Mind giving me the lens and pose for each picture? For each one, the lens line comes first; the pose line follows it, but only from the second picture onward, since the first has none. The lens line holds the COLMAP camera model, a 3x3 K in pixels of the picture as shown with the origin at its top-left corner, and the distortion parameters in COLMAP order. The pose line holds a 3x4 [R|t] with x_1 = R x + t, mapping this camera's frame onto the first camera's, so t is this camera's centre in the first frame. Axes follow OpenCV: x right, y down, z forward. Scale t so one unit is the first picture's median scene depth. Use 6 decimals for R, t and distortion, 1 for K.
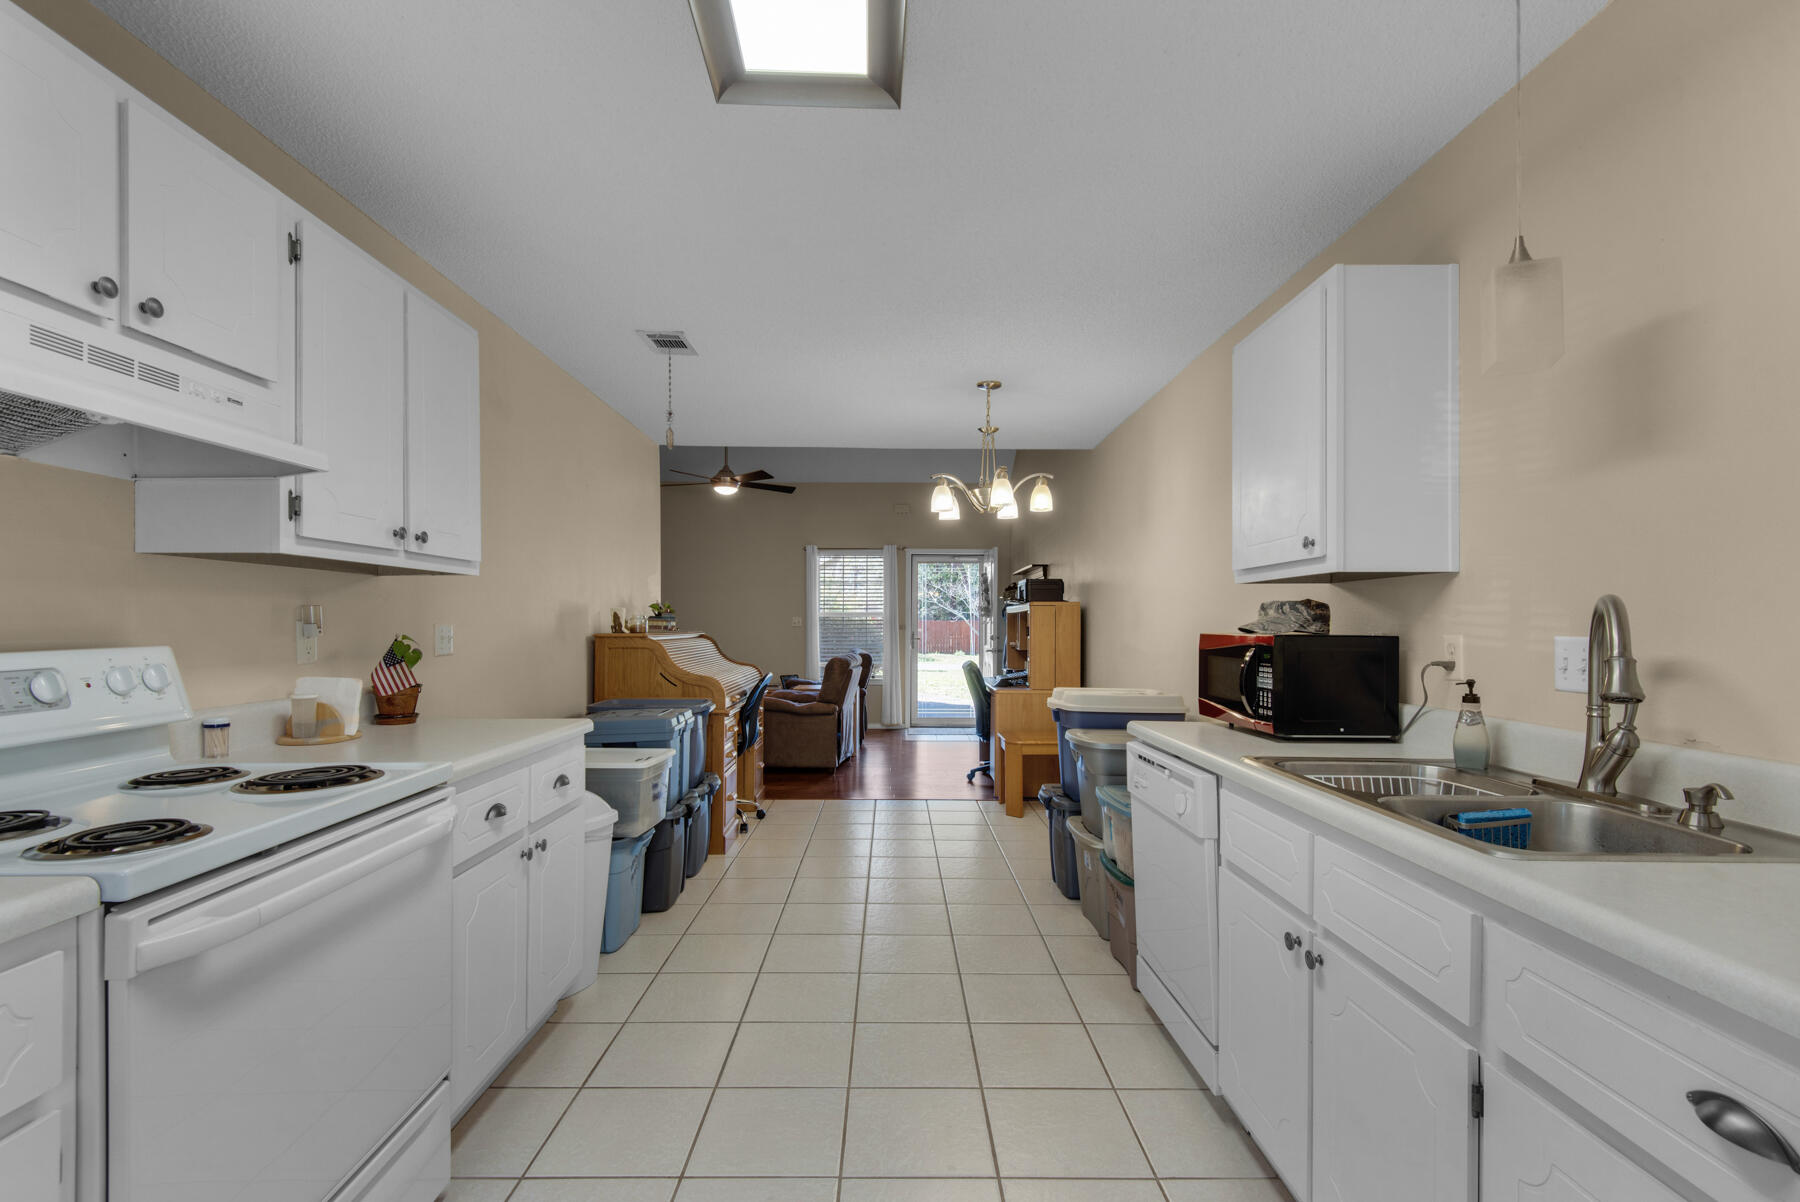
lens RADIAL K [[828.9, 0, 902.0], [0, 828.9, 614.8], [0, 0, 1]] dist [0.004751, -0.001877]
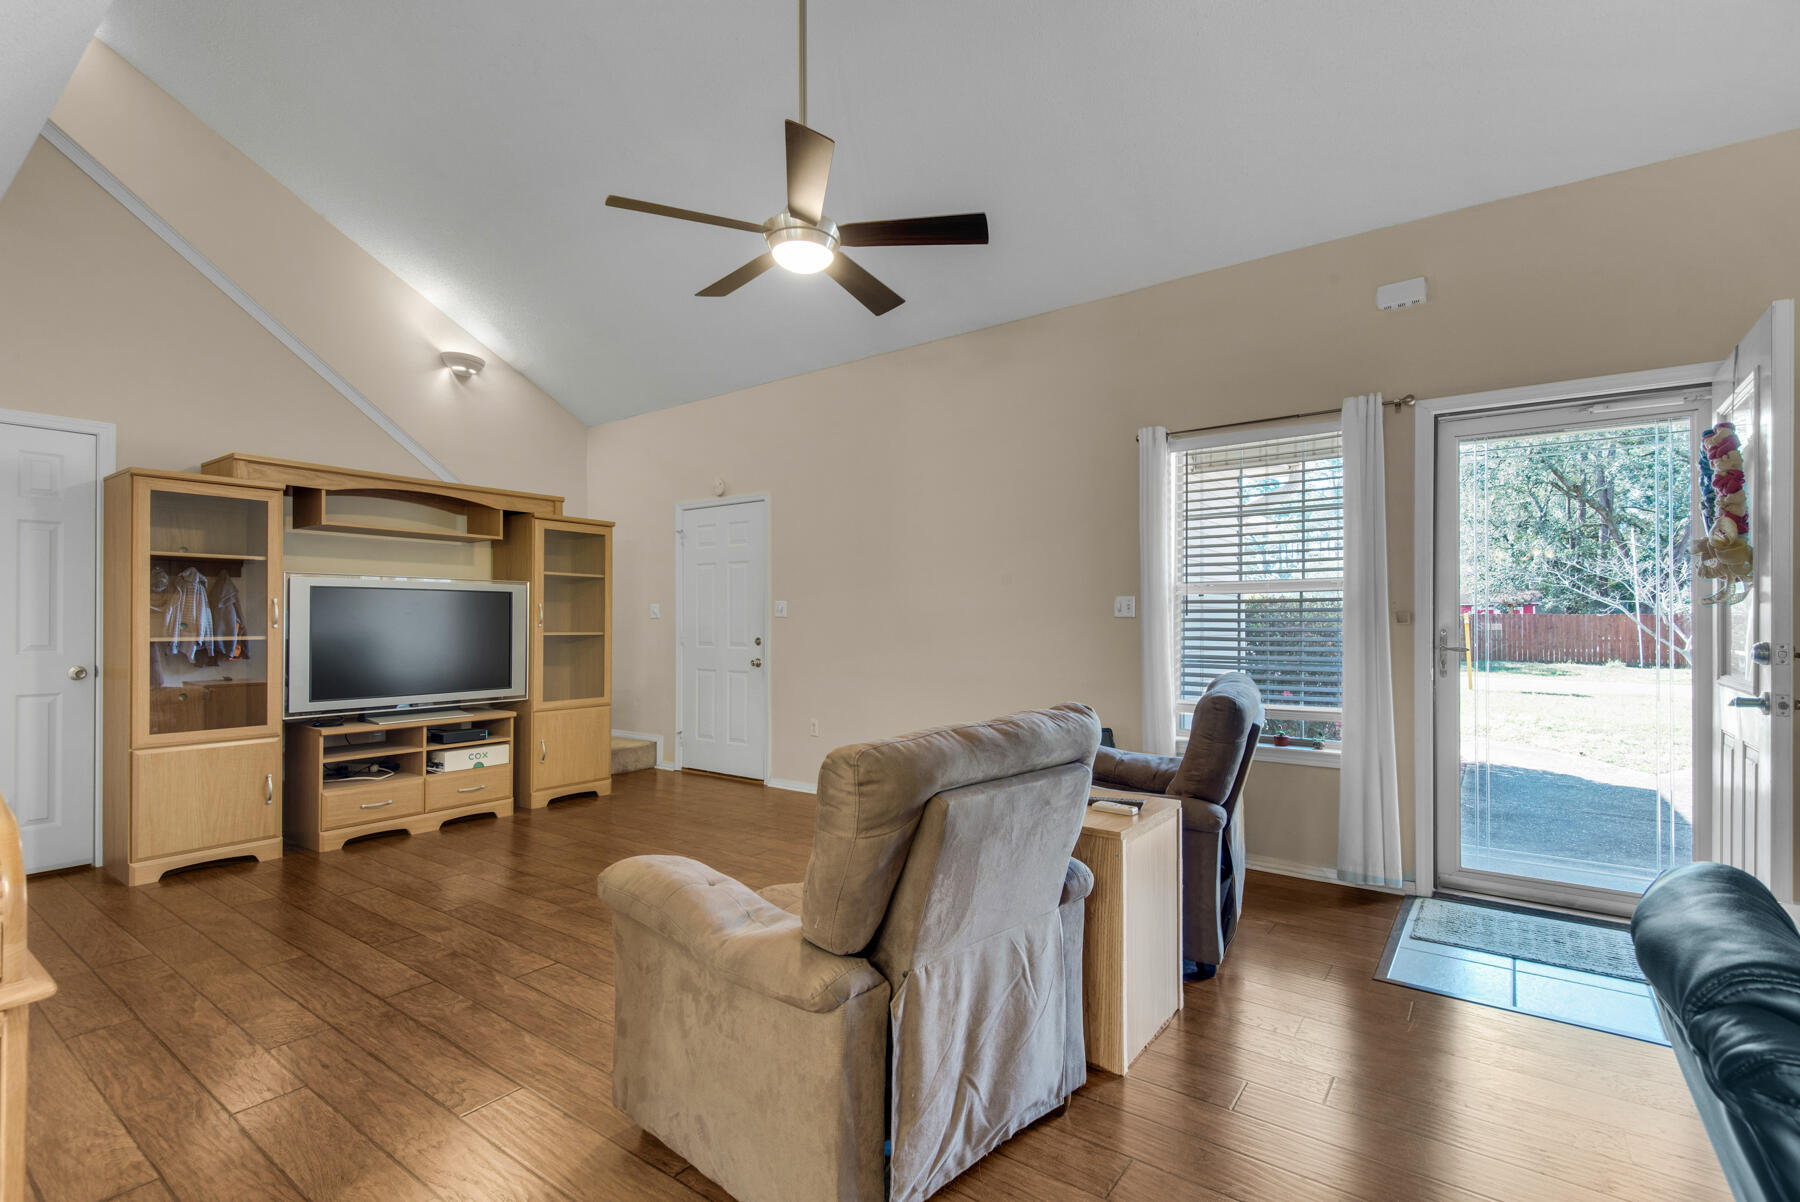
lens RADIAL K [[828.9, 0, 902.3], [0, 828.9, 616.0], [0, 0, 1]] dist [0.004751, -0.001877]
pose [[0.801865, -0.010527, -0.597412, 0.041110], [0.012057, 0.999926, -0.001436, 0.011872], [0.597383, -0.006052, 0.801933, 0.565161]]
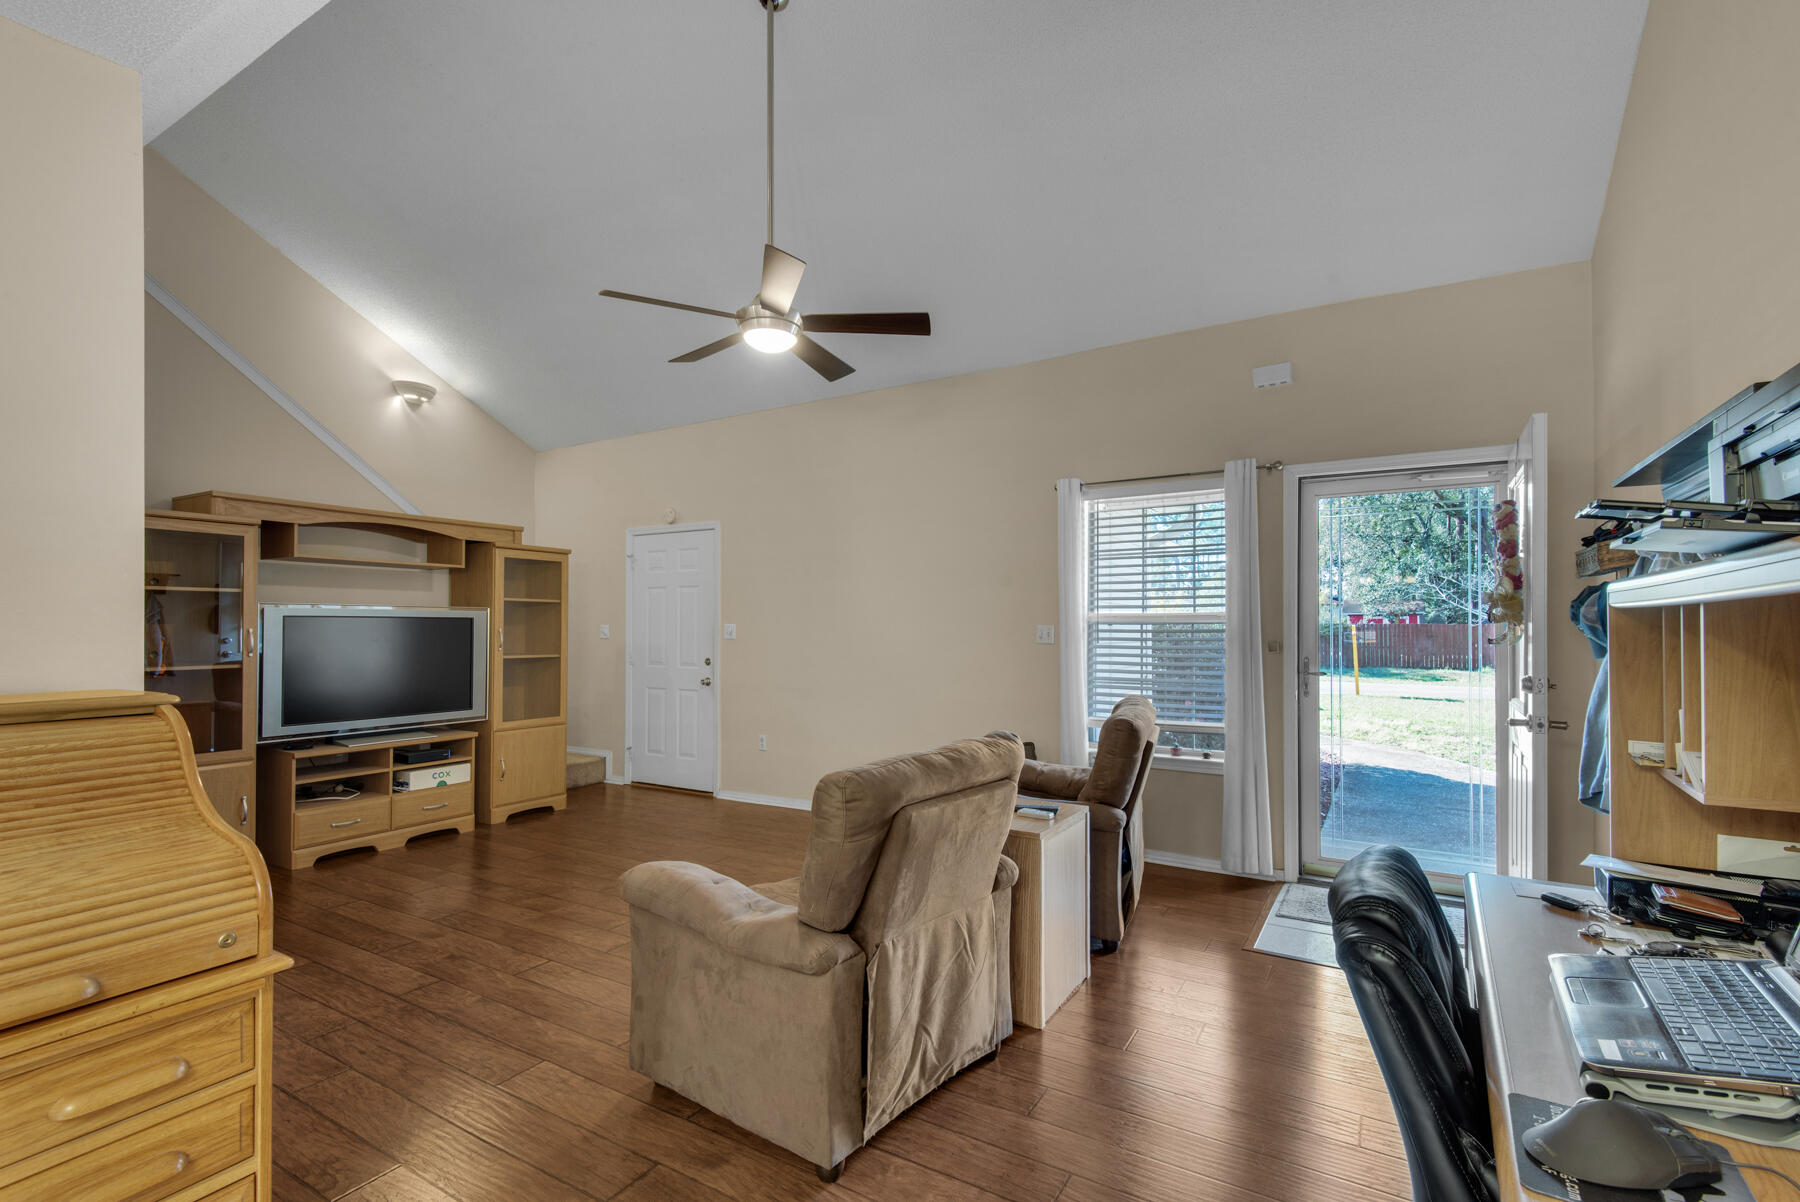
lens RADIAL K [[828.9, 0, 905.0], [0, 828.9, 615.7], [0, 0, 1]] dist [0.004751, -0.001877]
pose [[0.853601, -0.013317, -0.520757, 0.060646], [0.010905, 0.999911, -0.007695, -0.000387], [0.520813, 0.000890, 0.853670, 0.519516]]
